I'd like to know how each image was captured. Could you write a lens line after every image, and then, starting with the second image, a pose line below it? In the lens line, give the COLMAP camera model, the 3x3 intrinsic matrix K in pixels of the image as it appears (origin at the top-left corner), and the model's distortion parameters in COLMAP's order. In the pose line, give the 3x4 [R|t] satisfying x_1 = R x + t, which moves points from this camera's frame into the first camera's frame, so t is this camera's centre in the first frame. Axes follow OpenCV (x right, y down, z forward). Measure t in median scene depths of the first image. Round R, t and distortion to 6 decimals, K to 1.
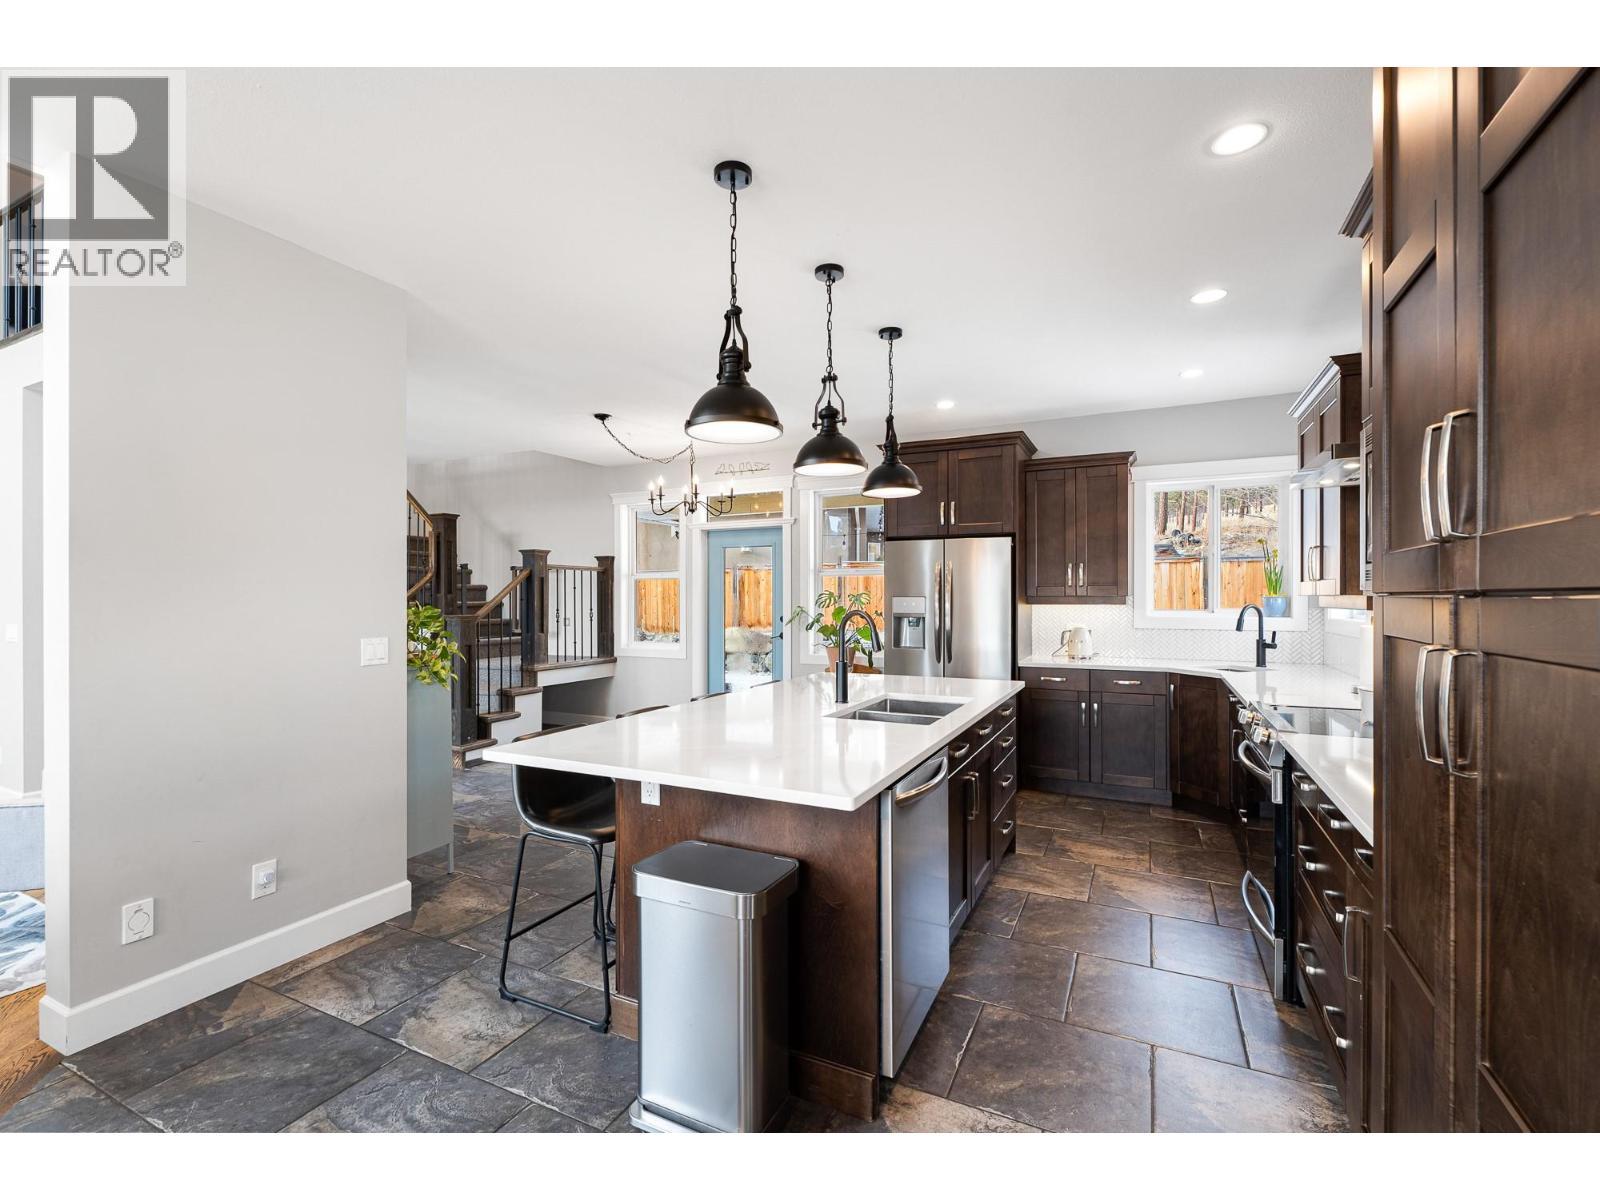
lens RADIAL K [[716.2, 0, 795.4], [0, 716.2, 598.9], [0, 0, 1]] dist [0.000412, -0.000525]
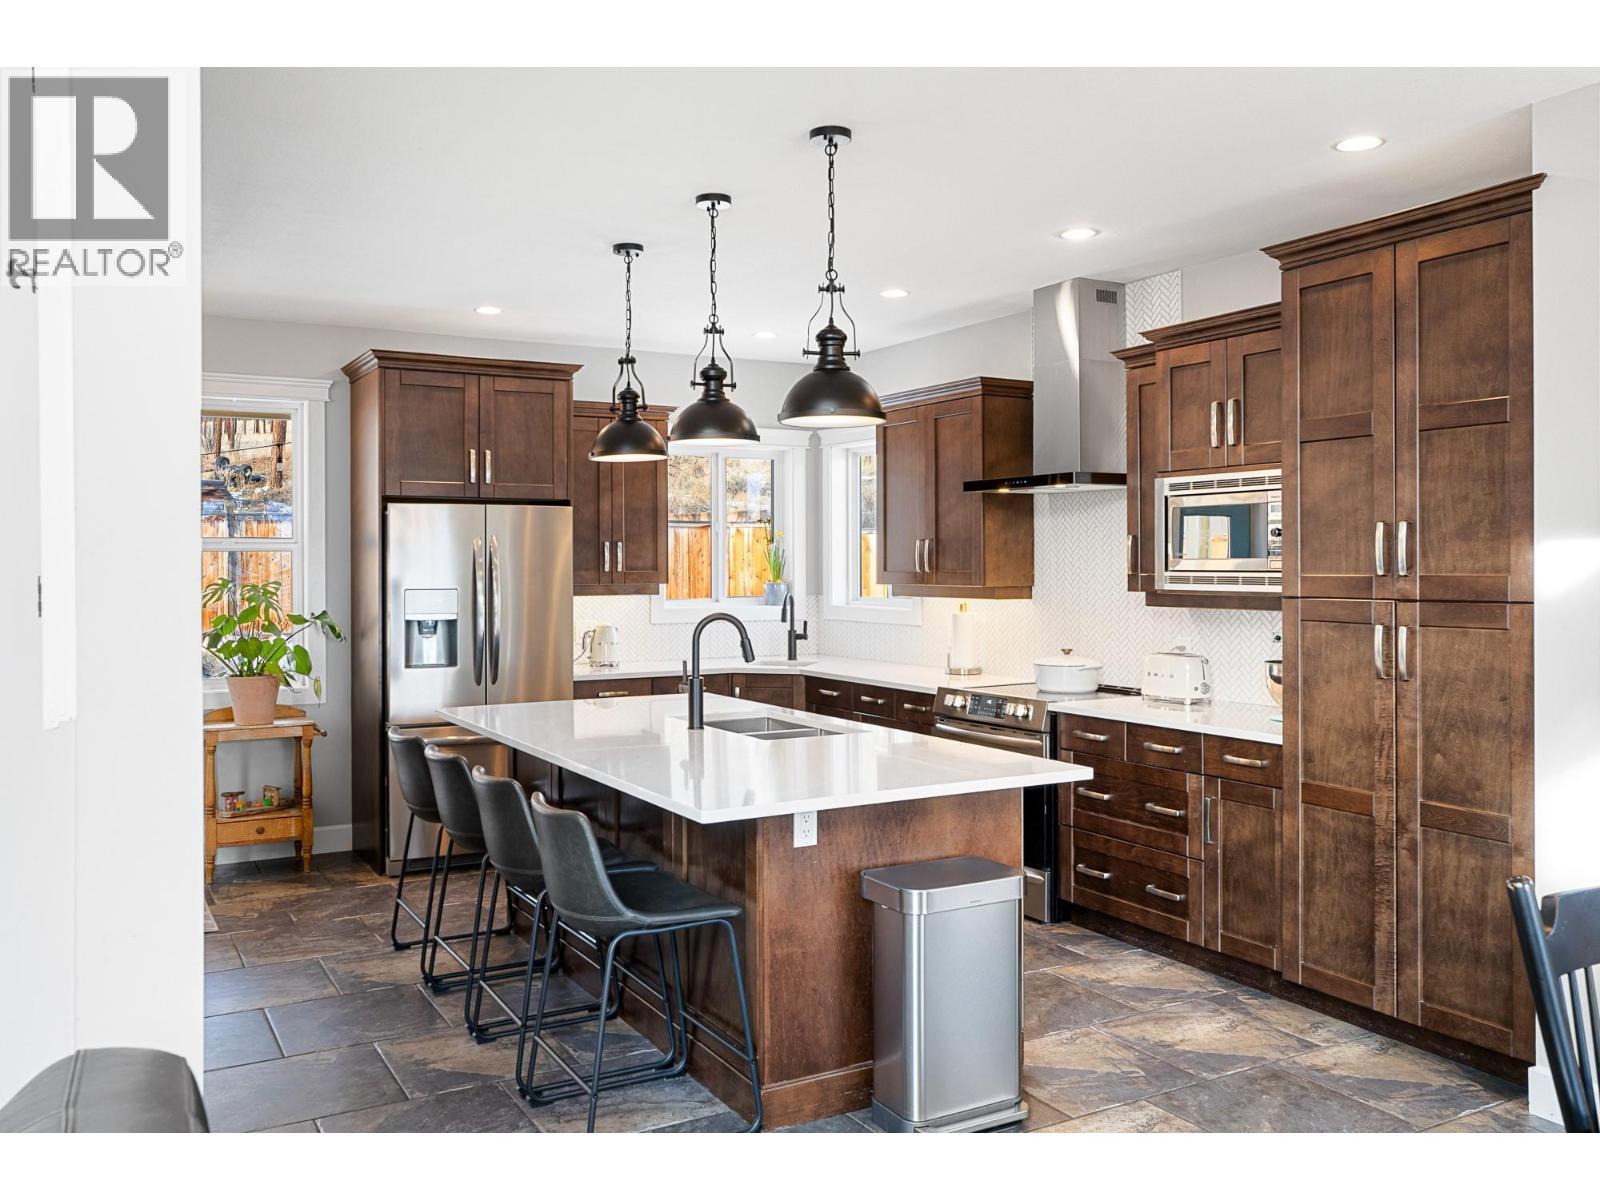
lens RADIAL K [[1281.9, 0, 804.2], [0, 1281.9, 558.1], [0, 0, 1]] dist [-0.011047, 0.005760]
pose [[0.553825, 0.004653, 0.832620, -0.878828], [0.002782, 0.999968, -0.007438, -0.029210], [-0.832628, 0.006436, 0.553795, 0.084376]]
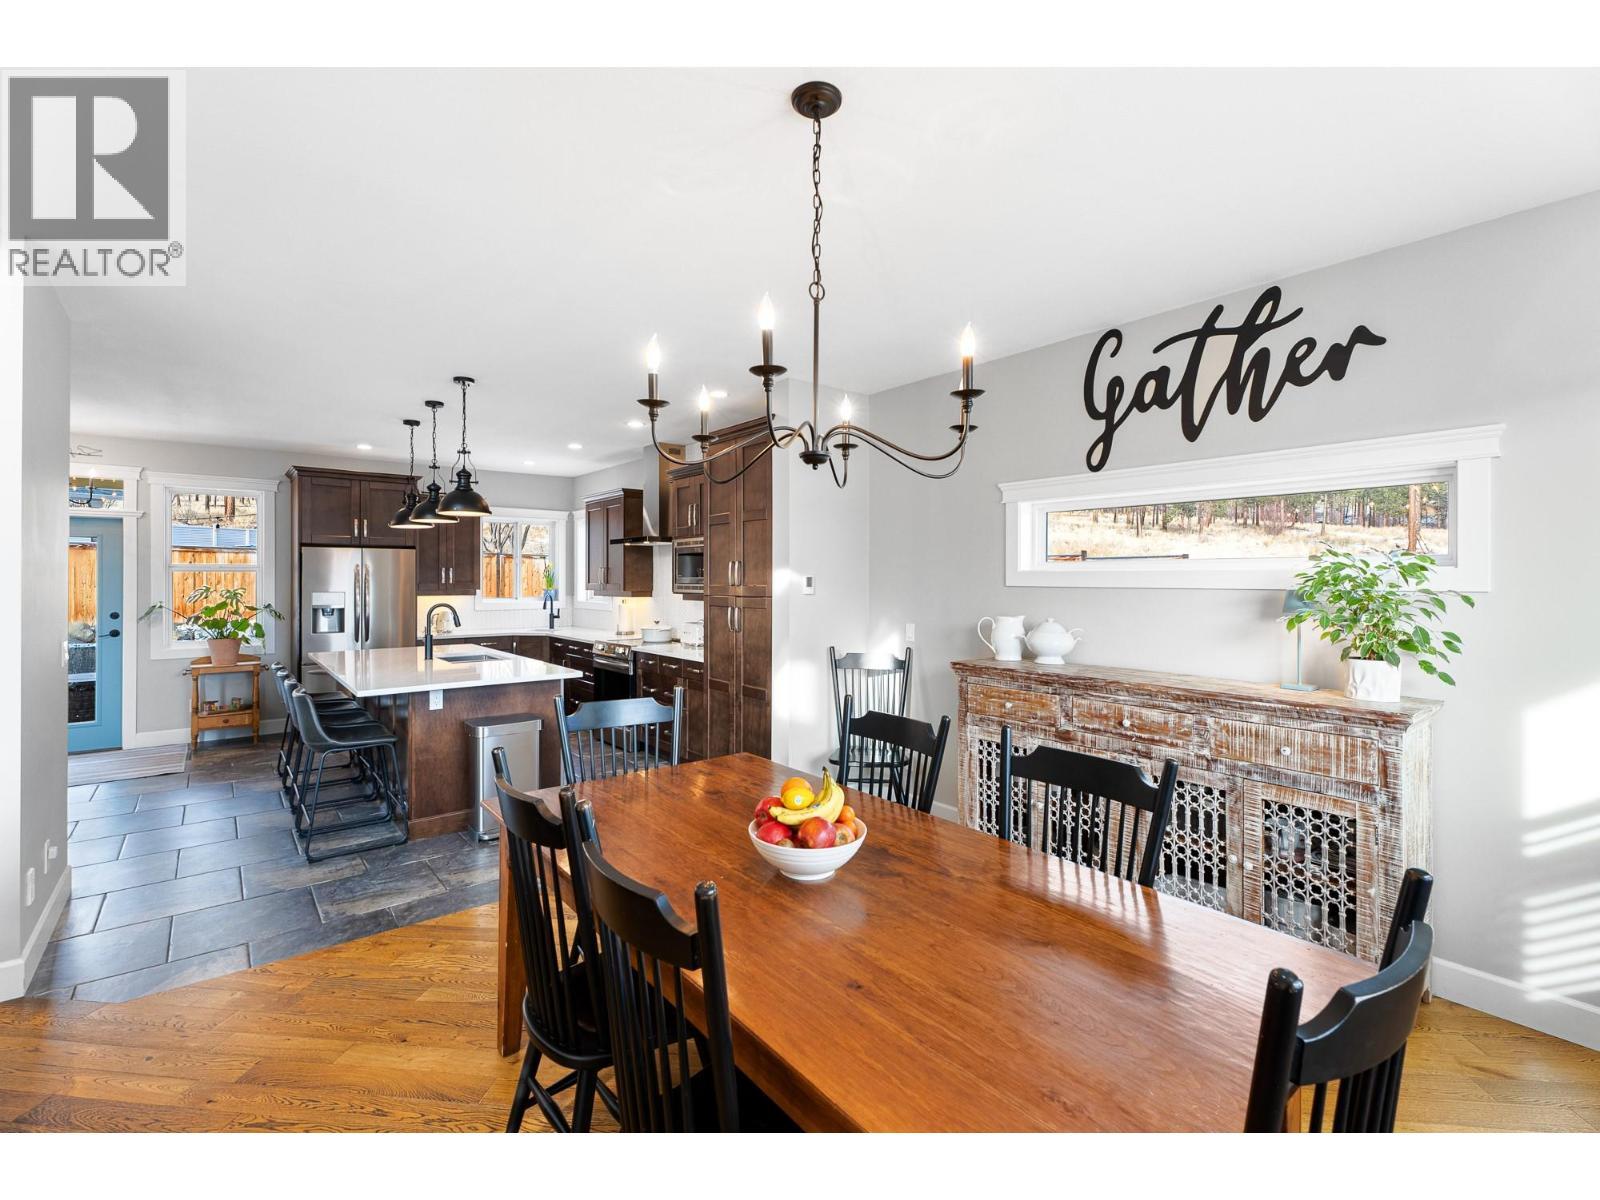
lens RADIAL K [[716.2, 0, 798.7], [0, 716.2, 574.2], [0, 0, 1]] dist [0.000412, -0.000525]
pose [[0.413933, 0.009285, 0.910260, -0.897085], [0.000362, 0.999946, -0.010365, -0.028371], [-0.910307, 0.004620, 0.413907, -0.381932]]
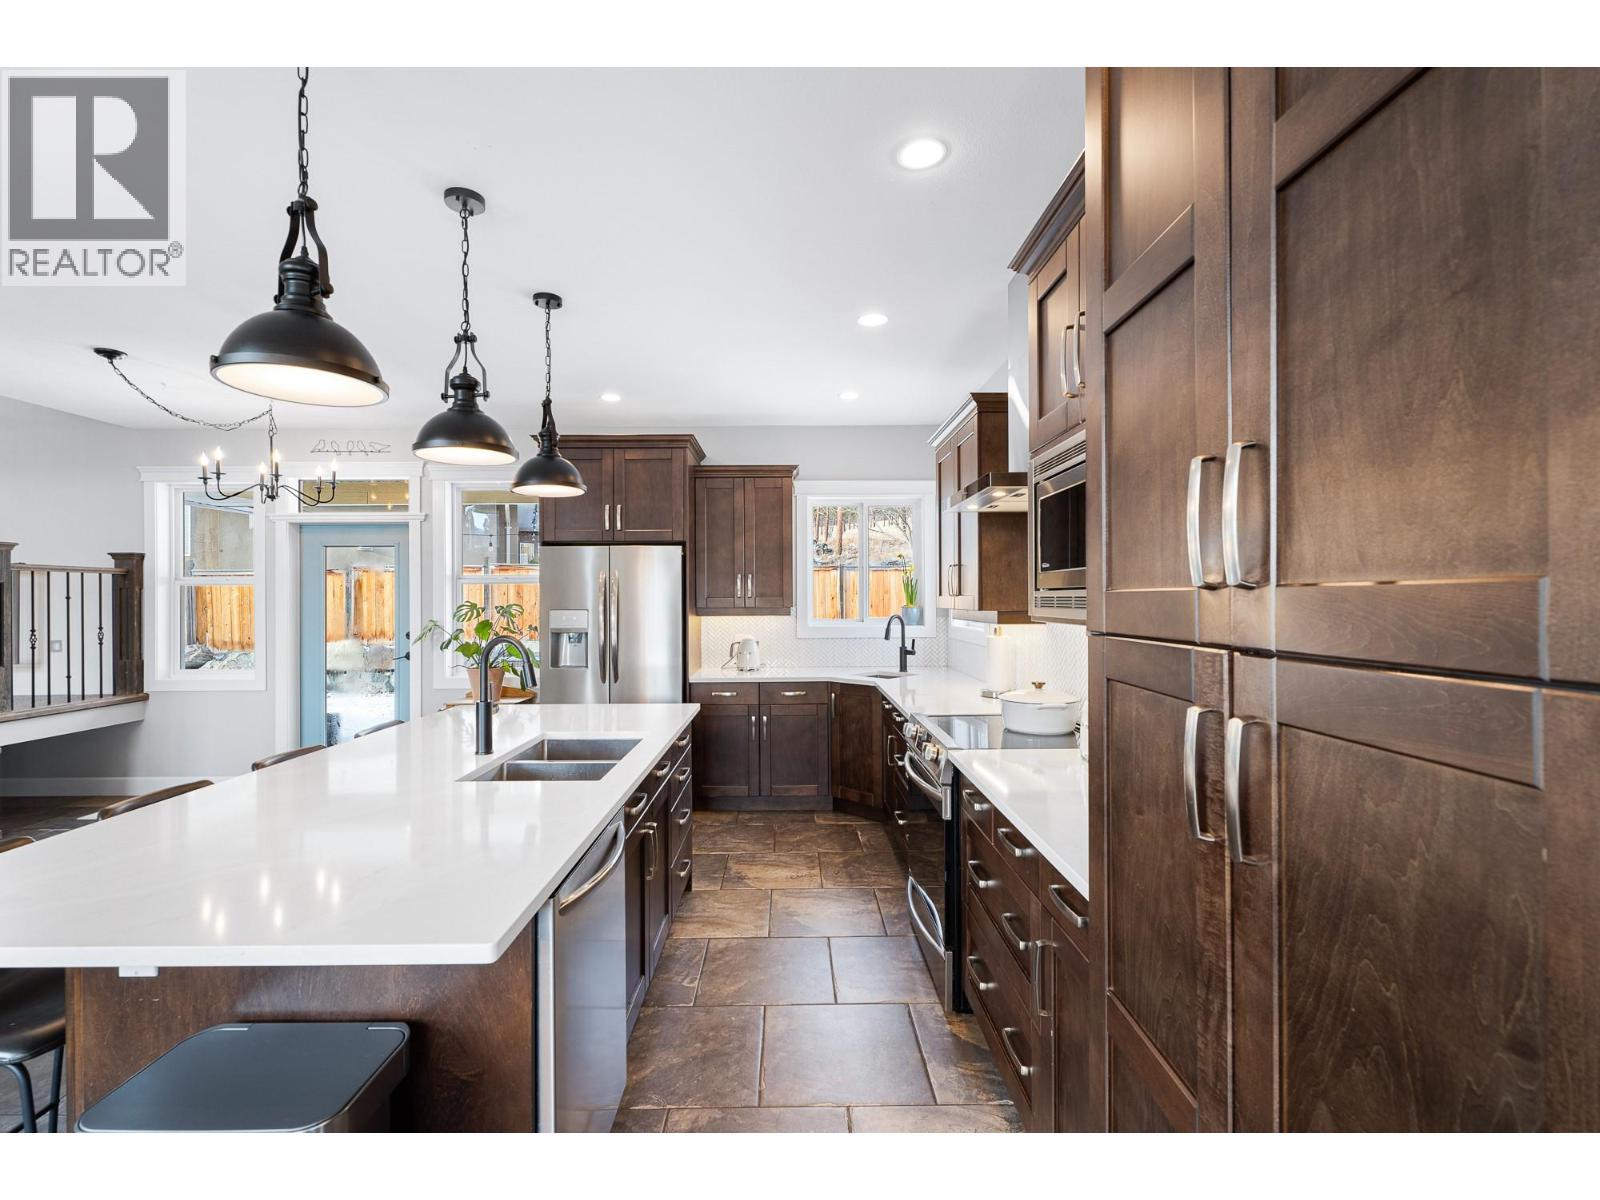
lens RADIAL K [[716.2, 0, 797.9], [0, 716.2, 596.3], [0, 0, 1]] dist [0.000412, -0.000525]
pose [[0.891358, -0.001378, 0.453298, 0.013080], [0.004411, 0.999974, -0.005634, -0.017991], [-0.453279, 0.007021, 0.891341, 0.117871]]
